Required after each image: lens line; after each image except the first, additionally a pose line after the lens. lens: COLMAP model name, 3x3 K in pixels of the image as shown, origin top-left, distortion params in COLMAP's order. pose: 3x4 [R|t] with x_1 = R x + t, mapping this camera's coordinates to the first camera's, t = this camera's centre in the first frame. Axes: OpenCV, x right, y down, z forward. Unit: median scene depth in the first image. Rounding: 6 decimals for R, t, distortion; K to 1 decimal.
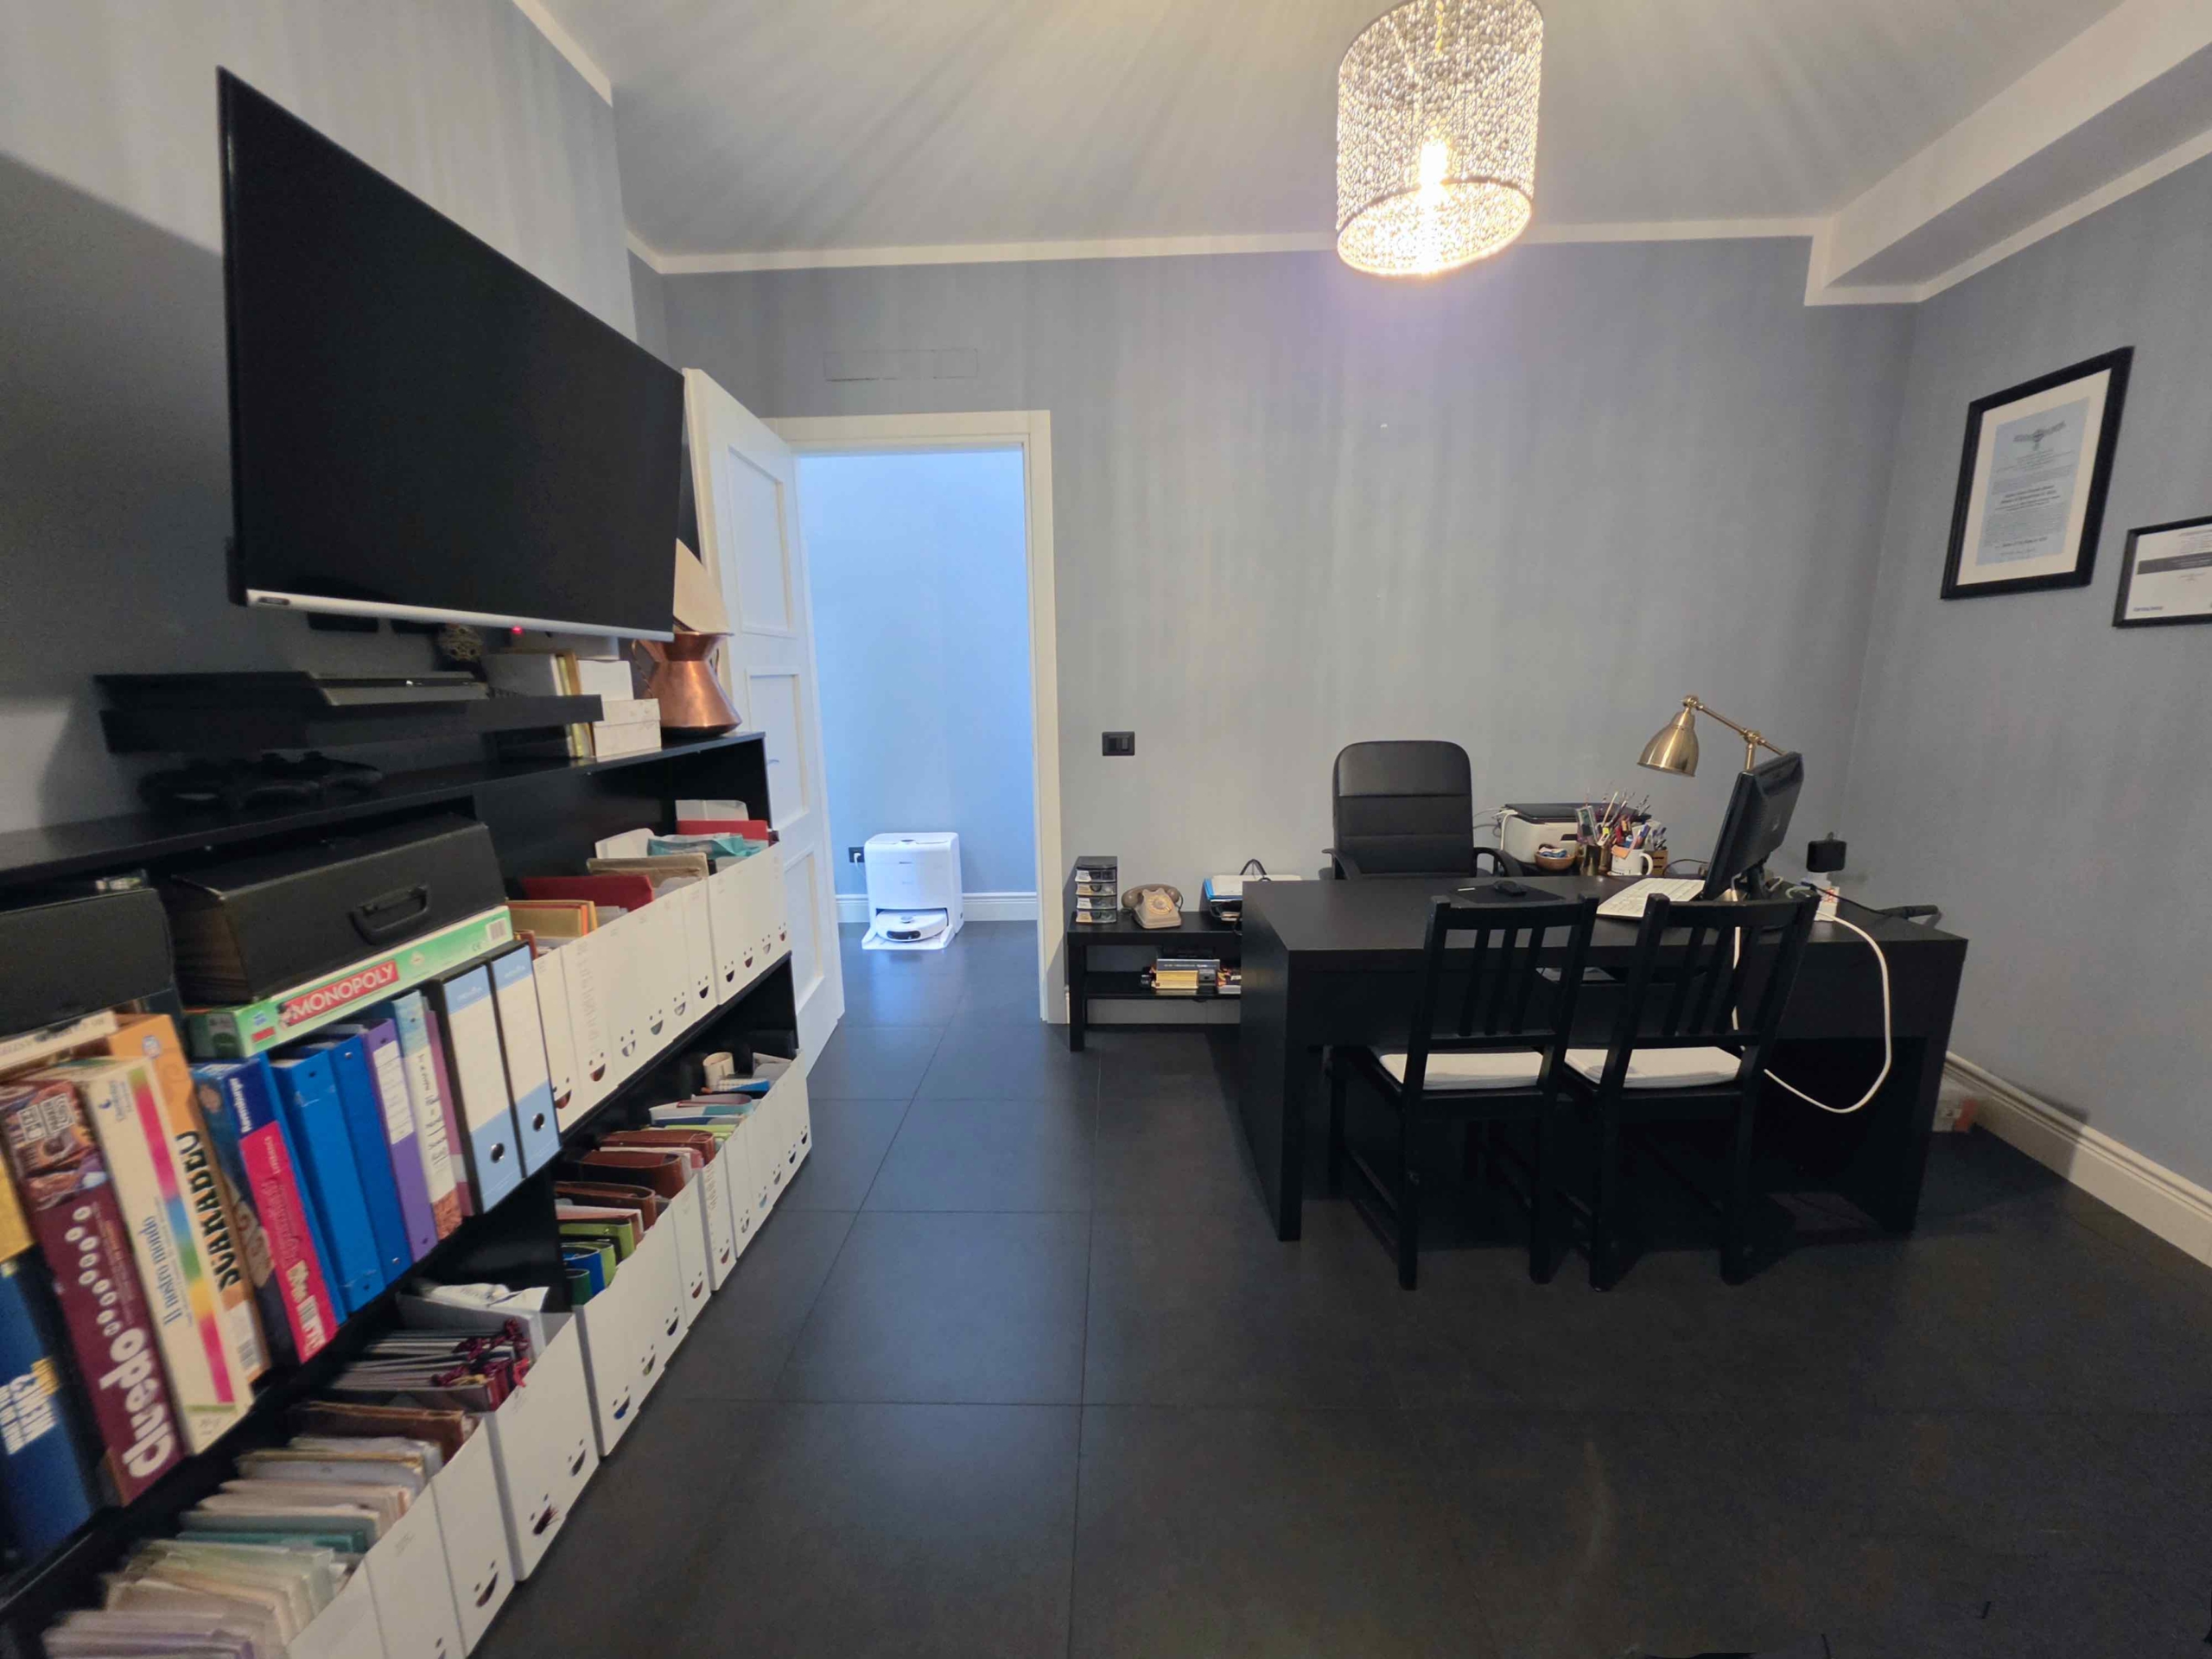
lens RADIAL K [[887.8, 0, 1096.4], [0, 887.8, 851.2], [0, 0, 1]] dist [-0.010871, 0.002850]
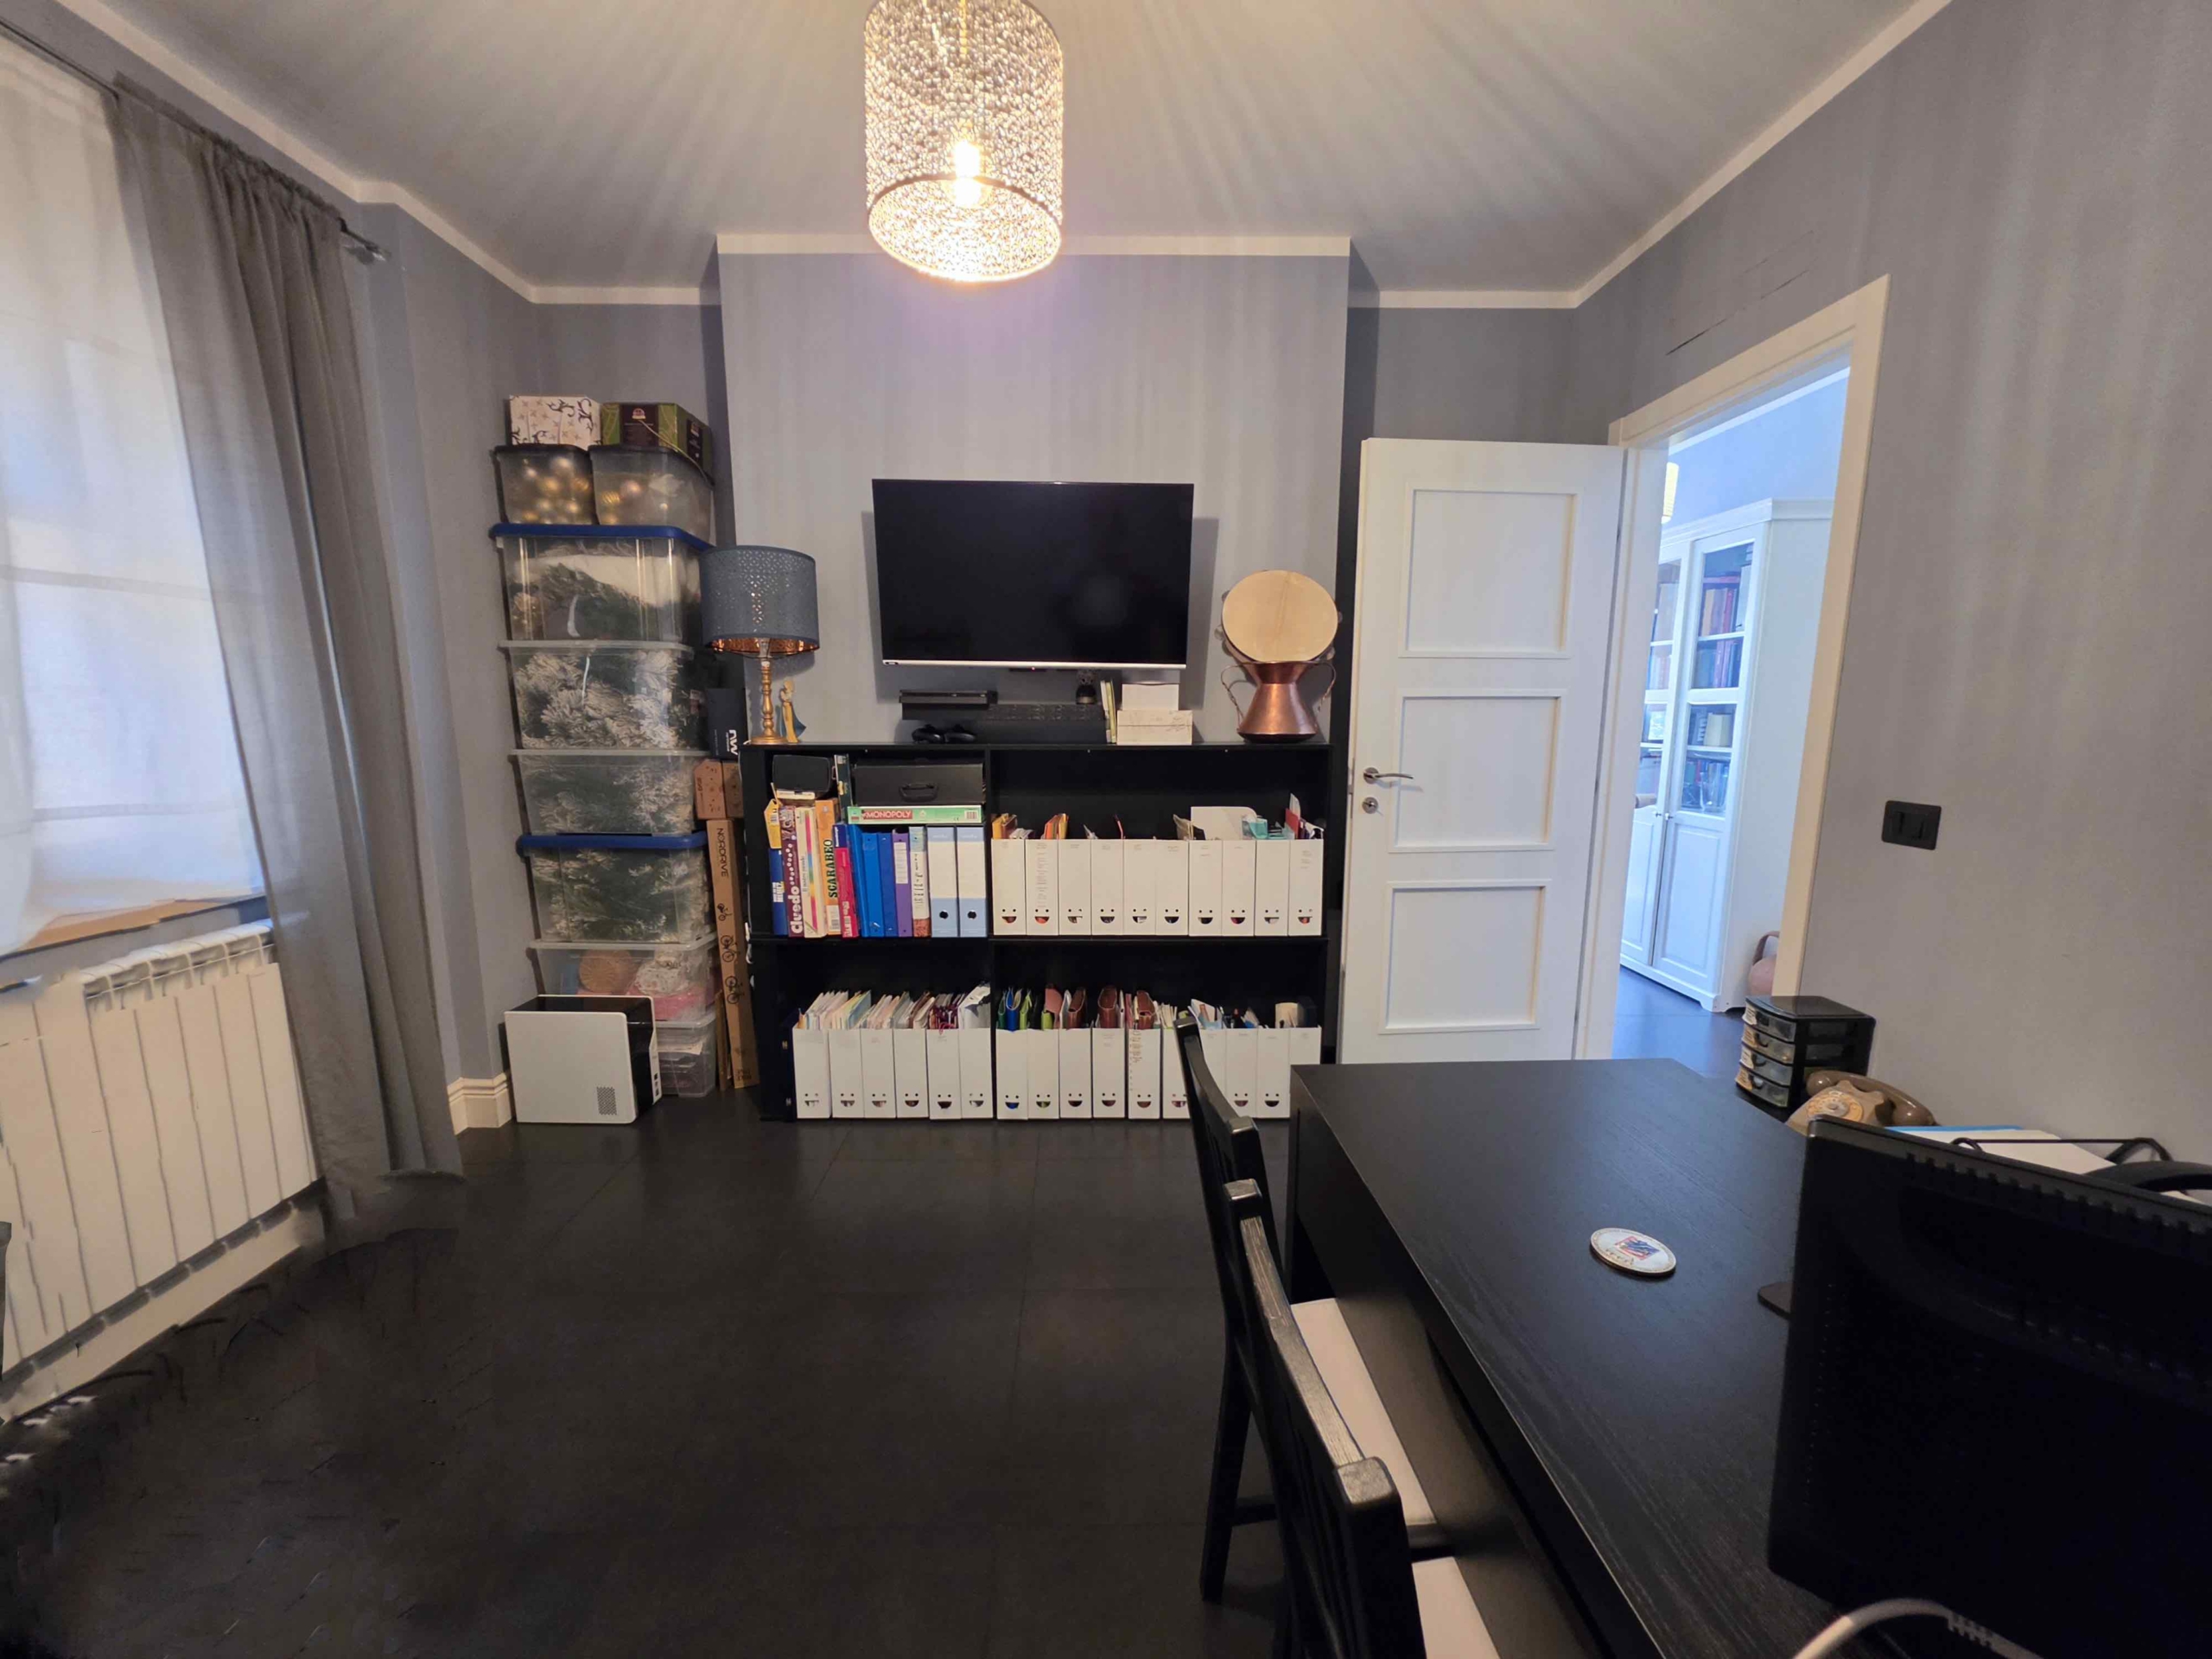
lens RADIAL K [[887.8, 0, 1096.4], [0, 887.8, 851.2], [0, 0, 1]] dist [-0.010871, 0.002850]
pose [[0.039055, 0.174270, -0.983923, 1.468810], [-0.202872, 0.965549, 0.162963, -0.239577], [0.978426, 0.193246, 0.073064, 1.216403]]
